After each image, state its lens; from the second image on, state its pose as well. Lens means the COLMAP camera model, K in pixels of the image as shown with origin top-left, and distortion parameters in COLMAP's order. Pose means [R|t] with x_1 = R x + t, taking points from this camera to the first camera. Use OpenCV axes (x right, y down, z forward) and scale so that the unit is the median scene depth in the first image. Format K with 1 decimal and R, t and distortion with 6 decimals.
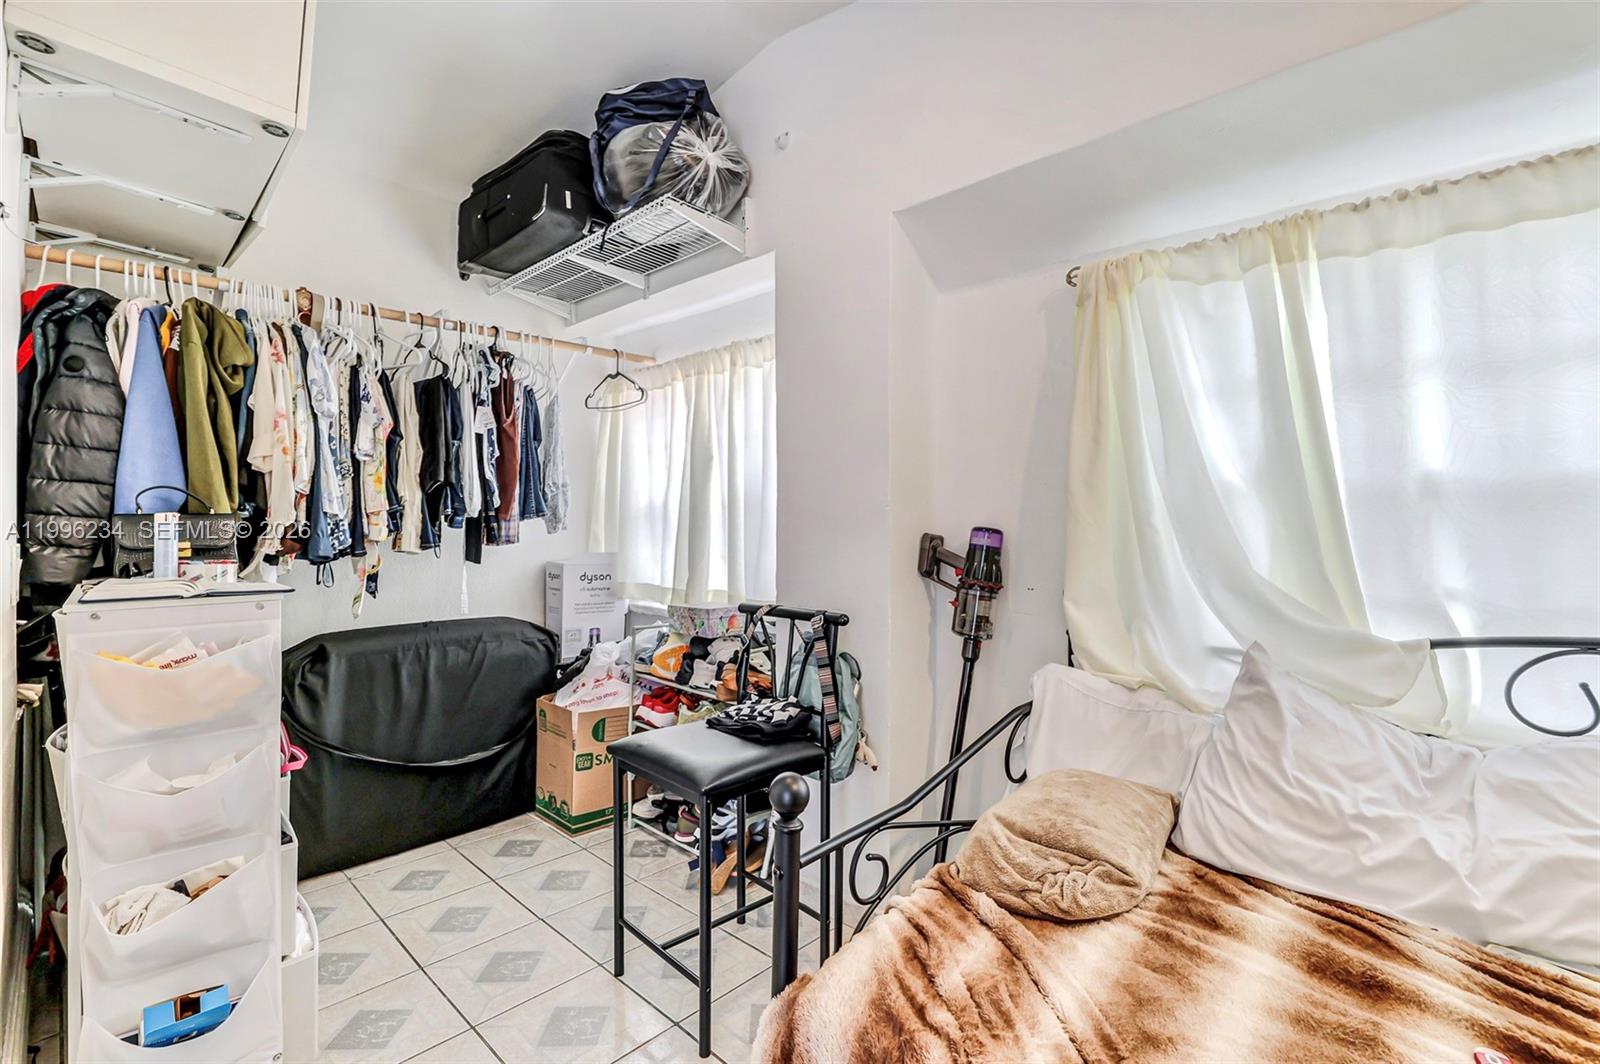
lens RADIAL K [[723.5, 0, 783.8], [0, 723.5, 519.8], [0, 0, 1]] dist [0.000075, -0.000212]
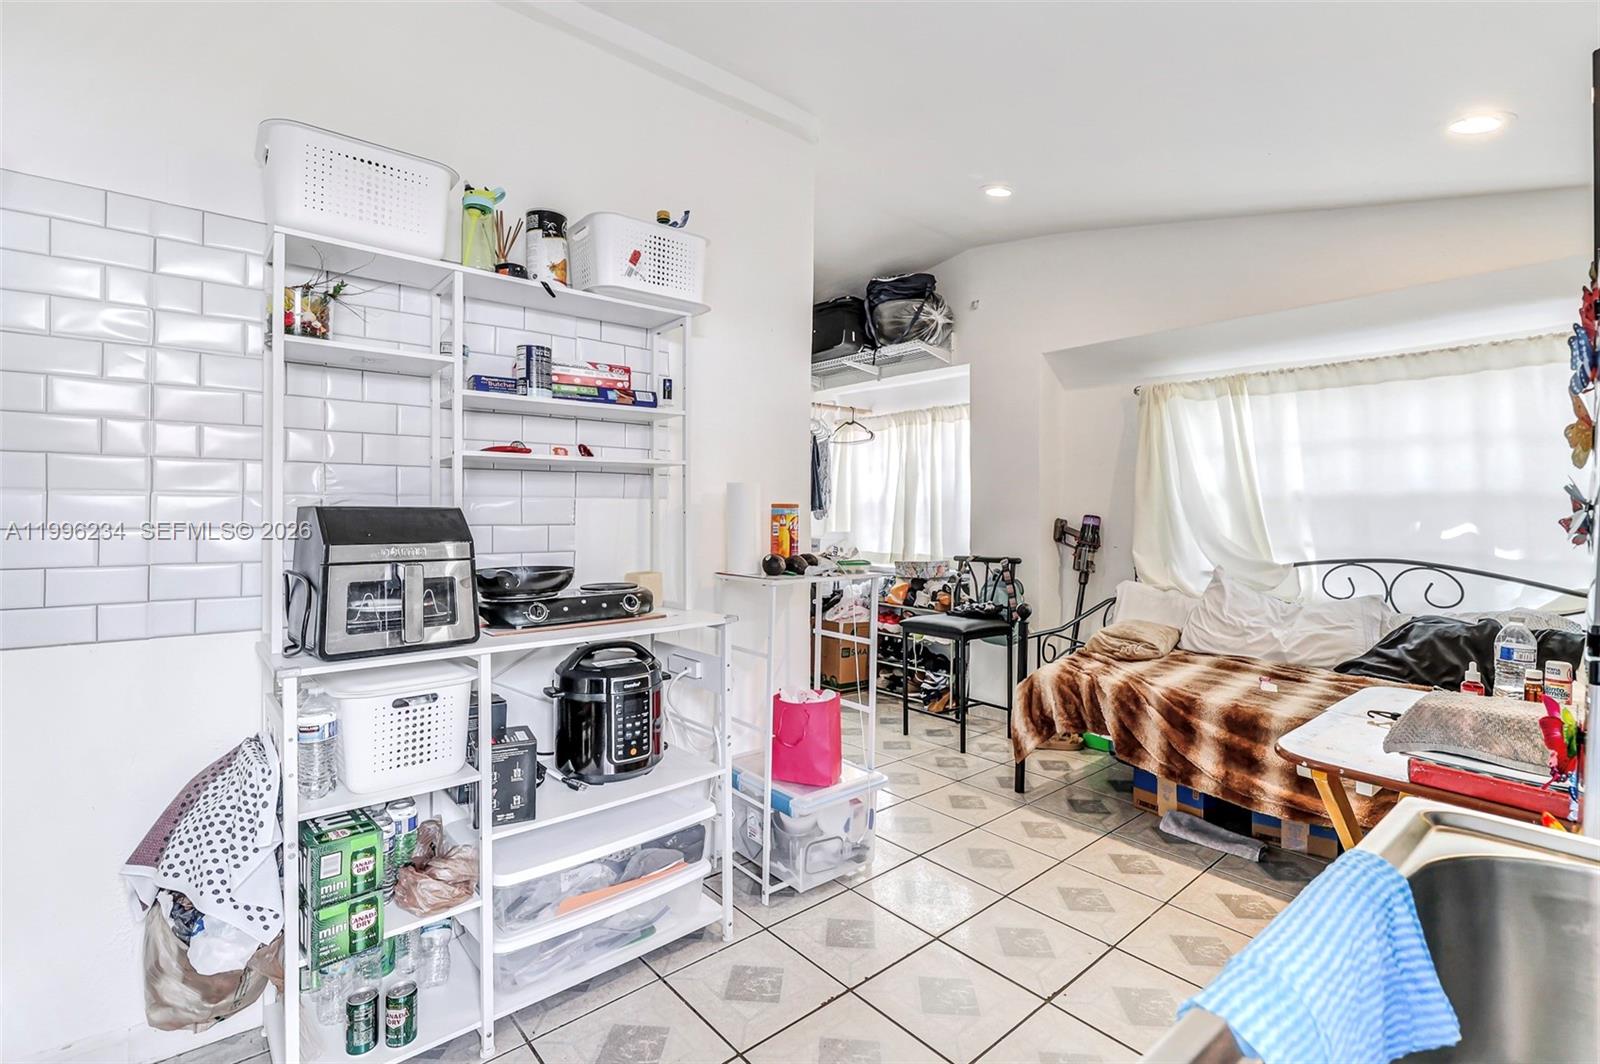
lens RADIAL K [[723.5, 0, 791.1], [0, 723.5, 508.1], [0, 0, 1]] dist [0.000075, -0.000212]
pose [[0.995675, 0.002004, -0.092886, -0.359572], [-0.002684, 0.999970, -0.007200, 0.008183], [0.092868, 0.007418, 0.995651, -1.055772]]
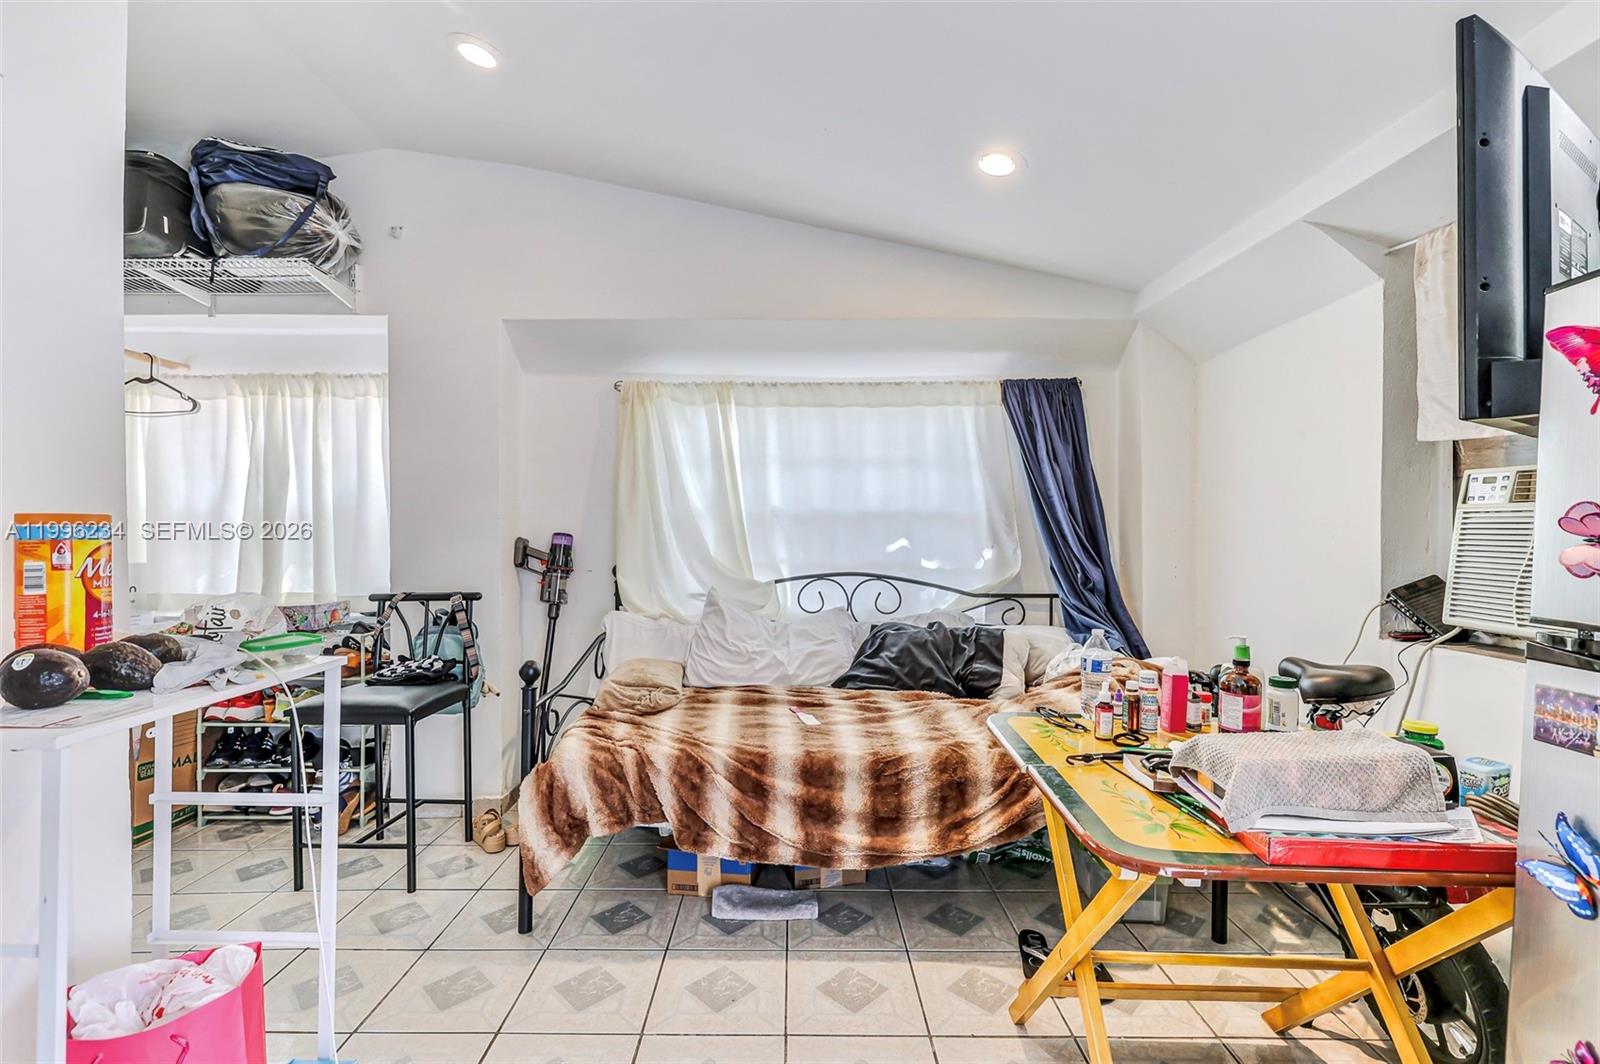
lens RADIAL K [[723.5, 0, 792.5], [0, 723.5, 538.4], [0, 0, 1]] dist [0.000075, -0.000212]
pose [[0.719457, -0.010652, 0.694455, -0.477220], [0.002054, 0.999911, 0.013210, 0.002611], [-0.694534, -0.008078, 0.719415, -0.499371]]
